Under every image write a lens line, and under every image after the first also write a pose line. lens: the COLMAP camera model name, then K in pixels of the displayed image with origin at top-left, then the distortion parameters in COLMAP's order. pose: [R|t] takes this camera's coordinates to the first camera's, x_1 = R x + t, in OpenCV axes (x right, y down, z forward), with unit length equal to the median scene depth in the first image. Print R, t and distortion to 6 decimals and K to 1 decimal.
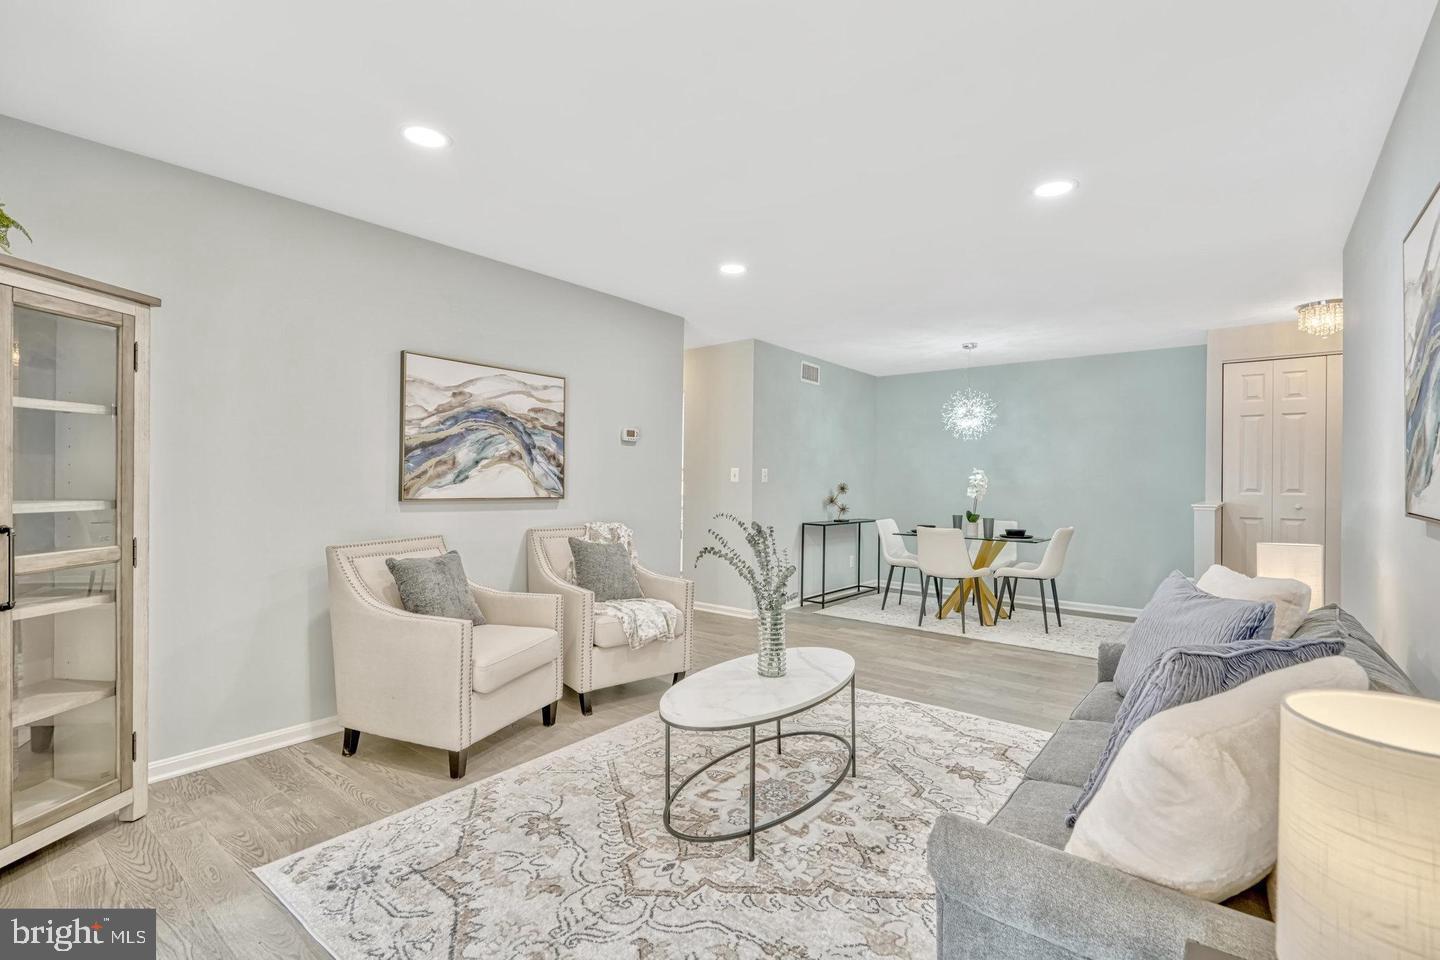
lens RADIAL K [[650.3, 0, 724.3], [0, 650.3, 481.4], [0, 0, 1]] dist [0.001366, -0.000076]
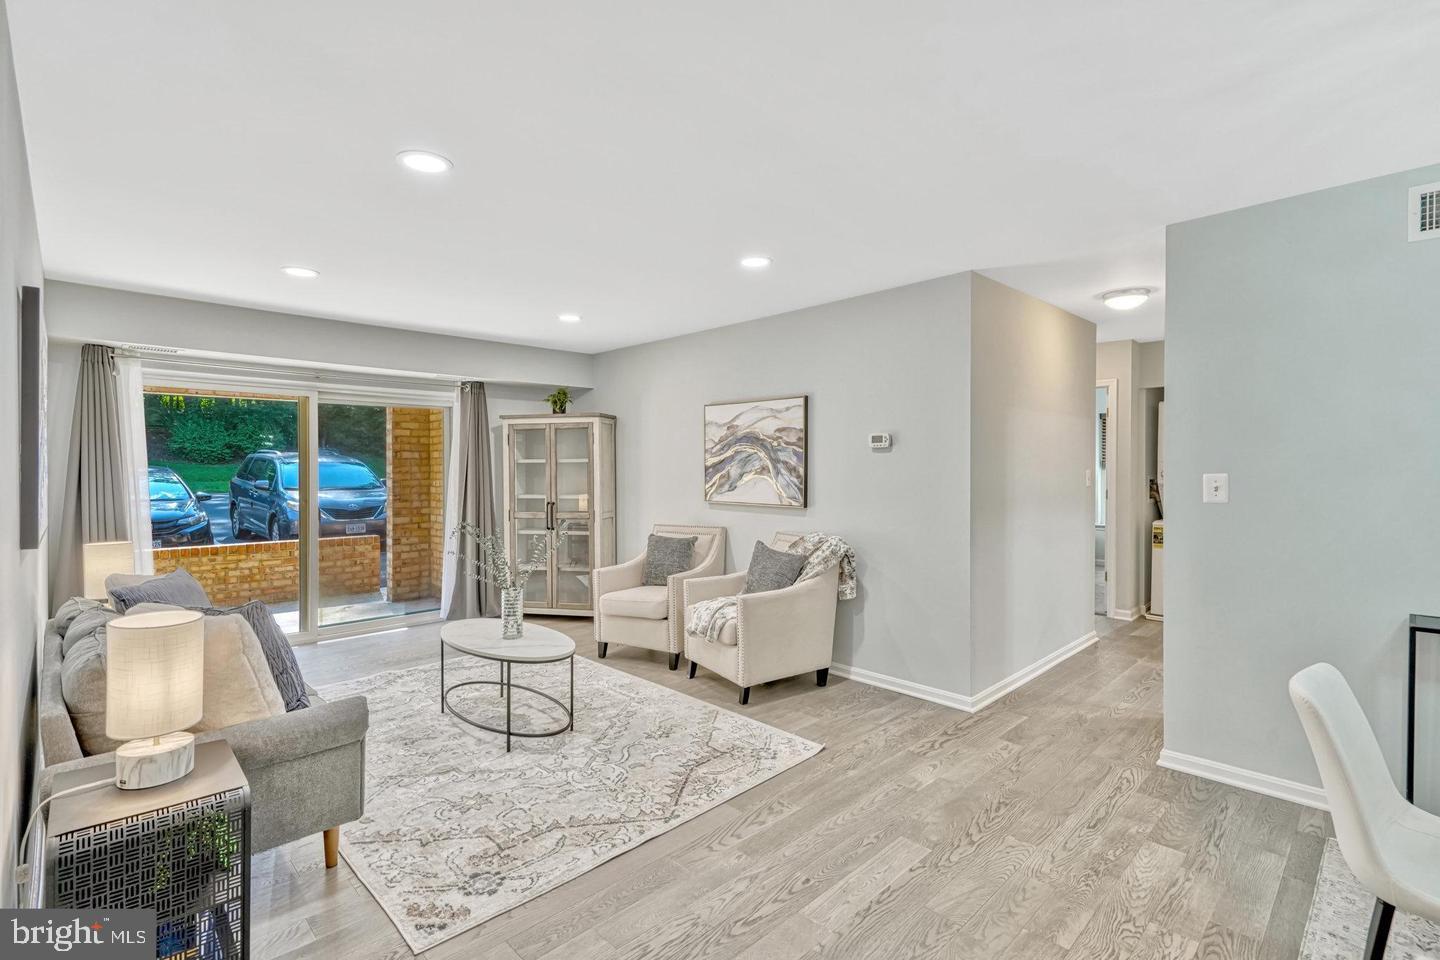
lens RADIAL K [[668.5, 0, 714.4], [0, 668.5, 476.0], [0, 0, 1]] dist [-0.001530, -0.001179]
pose [[-0.136255, -0.002569, -0.990671, 0.981757], [-0.004112, 0.999989, -0.002028, -0.025935], [0.990665, 0.003798, -0.136264, 1.126978]]
